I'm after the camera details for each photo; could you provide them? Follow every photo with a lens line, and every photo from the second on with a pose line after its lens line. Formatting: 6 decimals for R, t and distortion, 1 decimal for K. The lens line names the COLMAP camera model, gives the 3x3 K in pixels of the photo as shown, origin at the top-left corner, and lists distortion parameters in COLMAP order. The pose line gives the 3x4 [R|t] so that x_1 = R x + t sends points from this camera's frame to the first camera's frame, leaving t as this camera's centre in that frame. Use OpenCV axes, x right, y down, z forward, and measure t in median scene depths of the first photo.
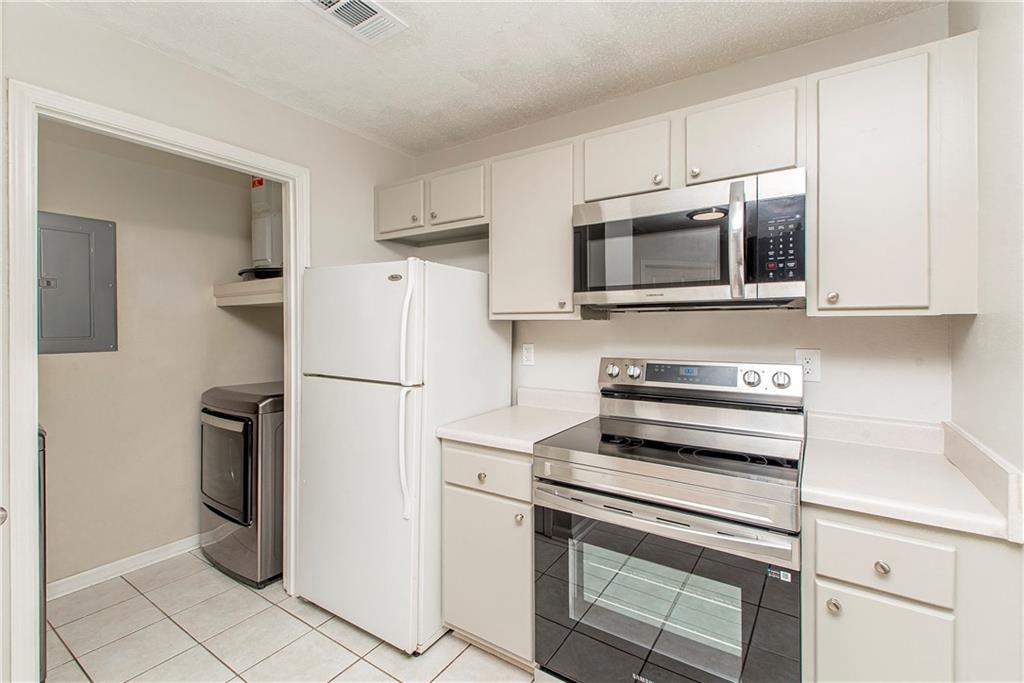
lens RADIAL K [[453.1, 0, 493.4], [0, 453.1, 325.1], [0, 0, 1]] dist [0.004102, 0.000397]
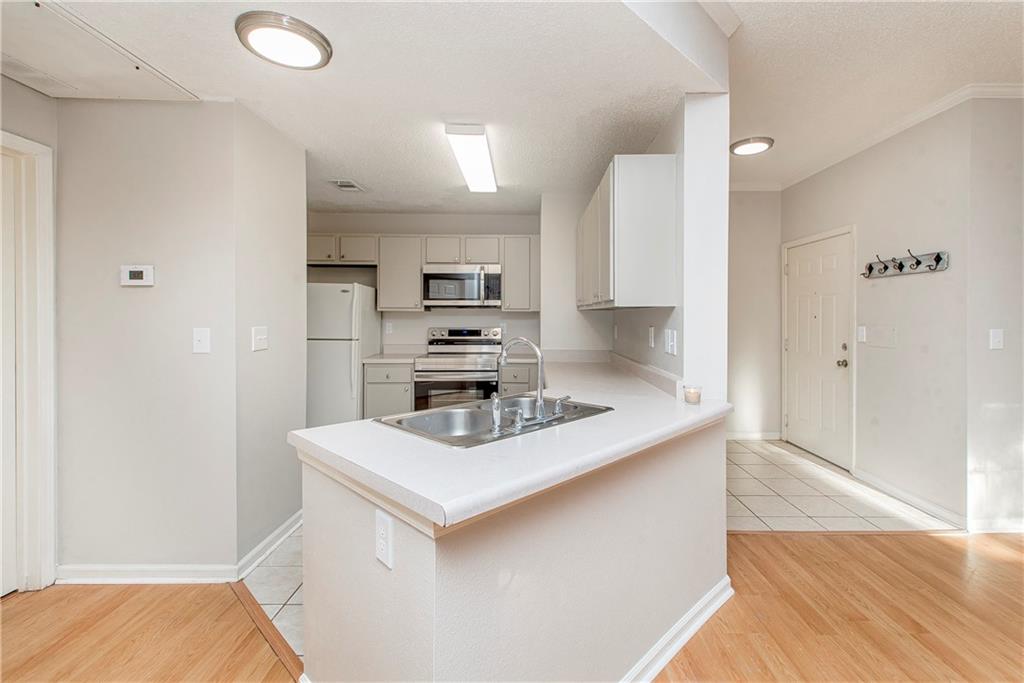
lens RADIAL K [[459.9, 0, 535.6], [0, 459.9, 317.8], [0, 0, 1]] dist [0.000661, -0.000290]
pose [[0.806944, 0.003368, 0.590619, -0.872534], [-0.004348, 0.999991, 0.000238, 0.021782], [-0.590613, -0.002760, 0.806951, -1.490644]]
